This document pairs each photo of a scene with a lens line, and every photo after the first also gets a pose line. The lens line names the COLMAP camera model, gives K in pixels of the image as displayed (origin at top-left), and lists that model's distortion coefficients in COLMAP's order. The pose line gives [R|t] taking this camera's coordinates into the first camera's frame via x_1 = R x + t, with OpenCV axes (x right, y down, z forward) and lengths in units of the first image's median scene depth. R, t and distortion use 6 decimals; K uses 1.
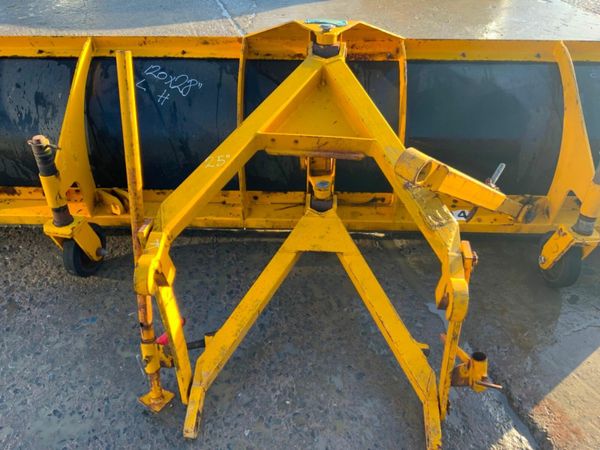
lens RADIAL K [[497.9, 0, 299.5], [0, 497.9, 229.2], [0, 0, 1]] dist [0.061111, -0.121445]
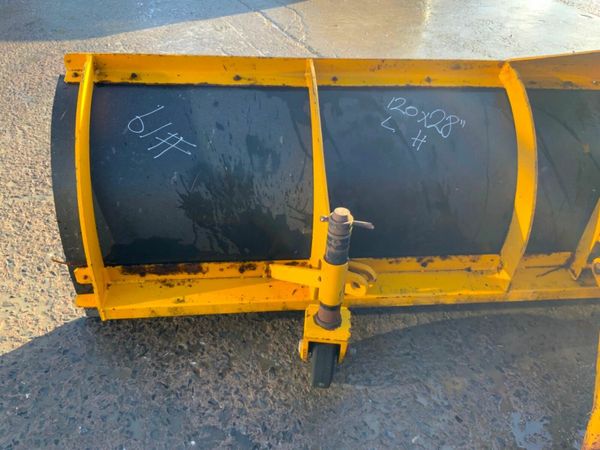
lens RADIAL K [[497.9, 0, 298.1], [0, 497.9, 224.6], [0, 0, 1]] dist [0.061111, -0.121445]
pose [[0.989624, -0.038300, 0.138486, -0.544018], [0.041168, 0.998992, -0.017902, -0.125637], [-0.137661, 0.023418, 0.990203, 0.272283]]
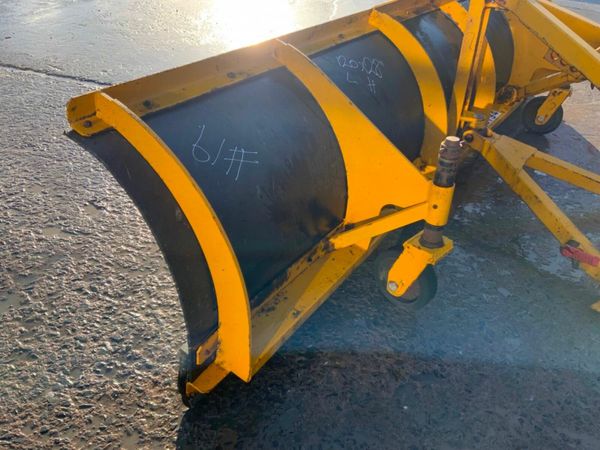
lens RADIAL K [[497.9, 0, 297.2], [0, 497.9, 226.1], [0, 0, 1]] dist [0.061111, -0.121445]
pose [[0.550992, -0.451380, 0.701900, -1.043013], [0.463826, 0.864855, 0.192070, -0.269635], [-0.693739, 0.219730, 0.685890, 0.523342]]
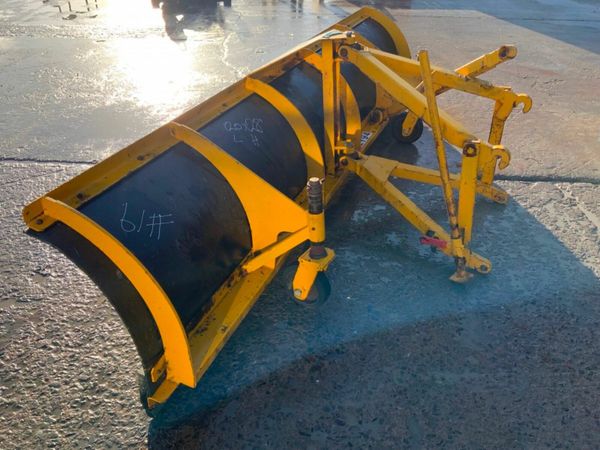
lens RADIAL K [[497.9, 0, 302.1], [0, 497.9, 225.7], [0, 0, 1]] dist [0.061111, -0.121445]
pose [[0.361436, -0.513997, 0.777927, -1.167371], [0.582968, 0.775718, 0.241683, -0.312917], [-0.727676, 0.366154, 0.580016, 0.332455]]
